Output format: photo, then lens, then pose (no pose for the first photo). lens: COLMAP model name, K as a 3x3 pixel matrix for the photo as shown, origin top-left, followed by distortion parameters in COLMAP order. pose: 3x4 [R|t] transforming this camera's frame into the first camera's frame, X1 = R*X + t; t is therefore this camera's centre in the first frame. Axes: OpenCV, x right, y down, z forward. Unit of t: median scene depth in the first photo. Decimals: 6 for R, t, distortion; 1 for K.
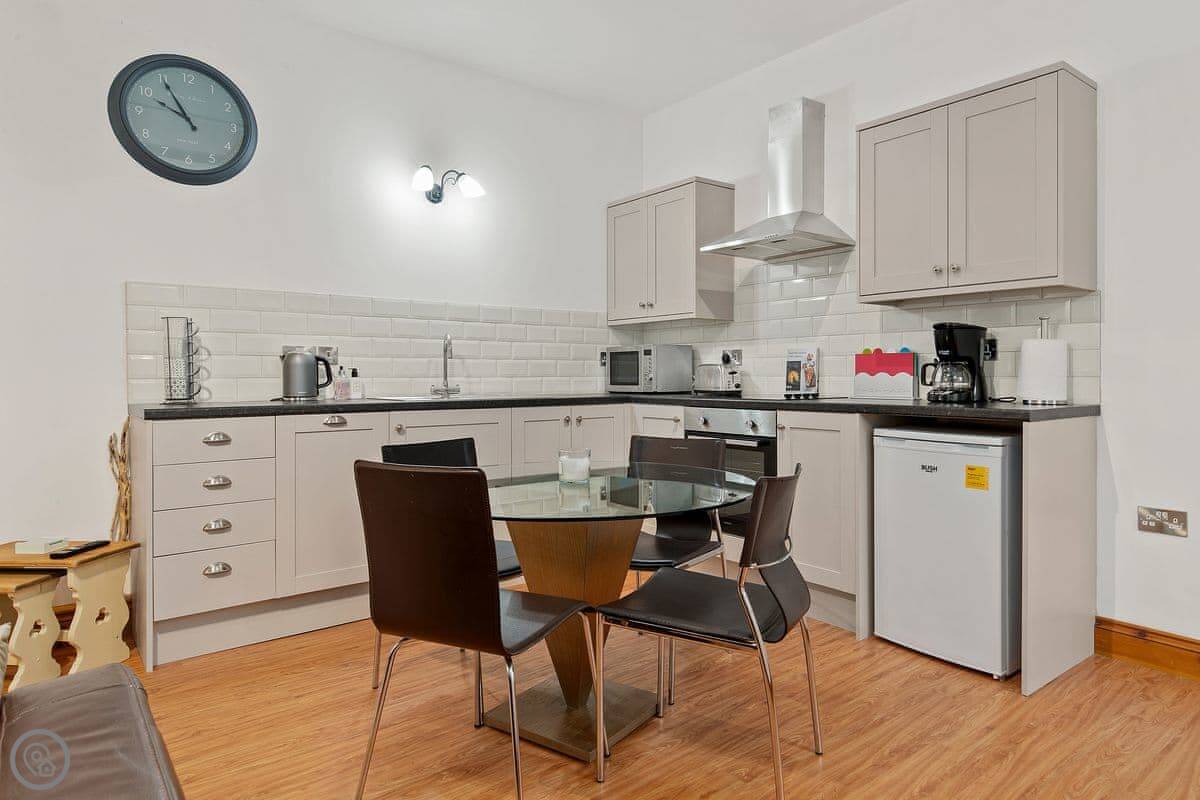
lens RADIAL K [[692.1, 0, 544.4], [0, 692.1, 373.5], [0, 0, 1]] dist [0.012330, 0.000171]
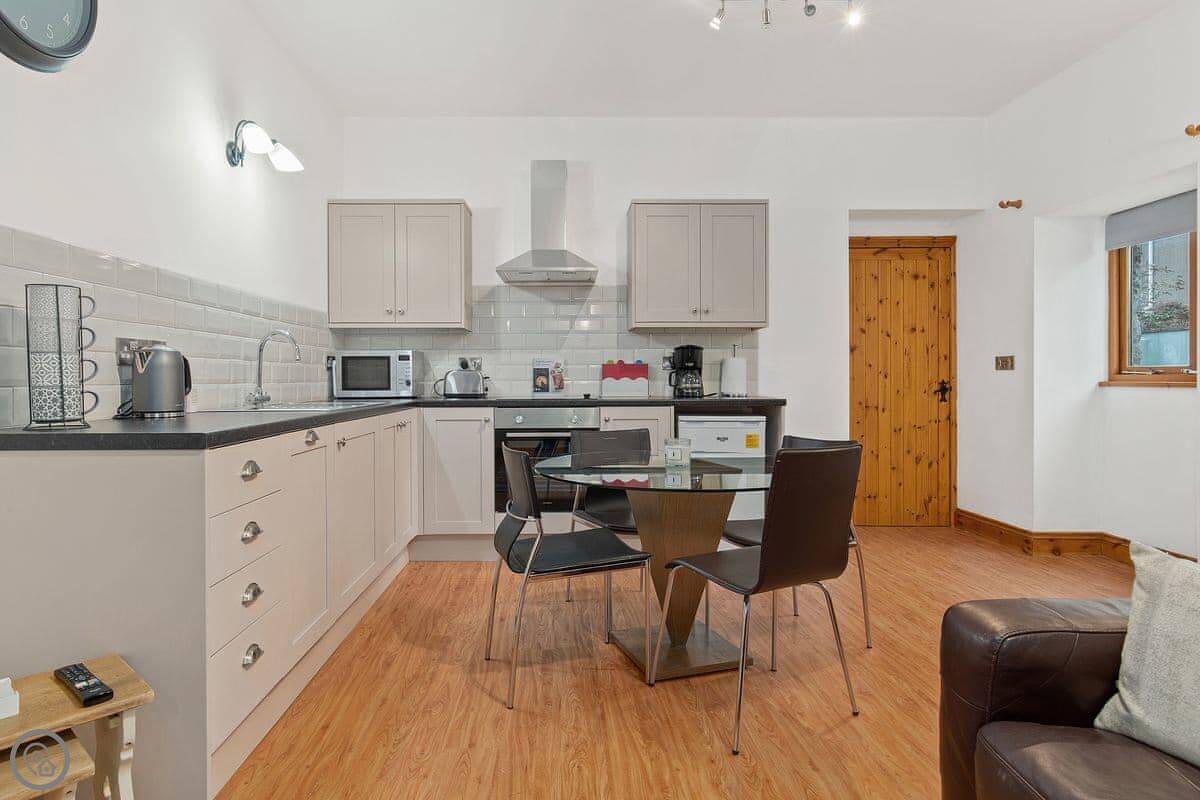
lens RADIAL K [[692.1, 0, 544.4], [0, 692.1, 373.5], [0, 0, 1]] dist [0.012330, 0.000171]
pose [[0.613547, 0.005263, 0.789641, -0.677177], [0.000760, 0.999973, -0.007255, 0.000519], [-0.789658, 0.005051, 0.613526, 0.262980]]
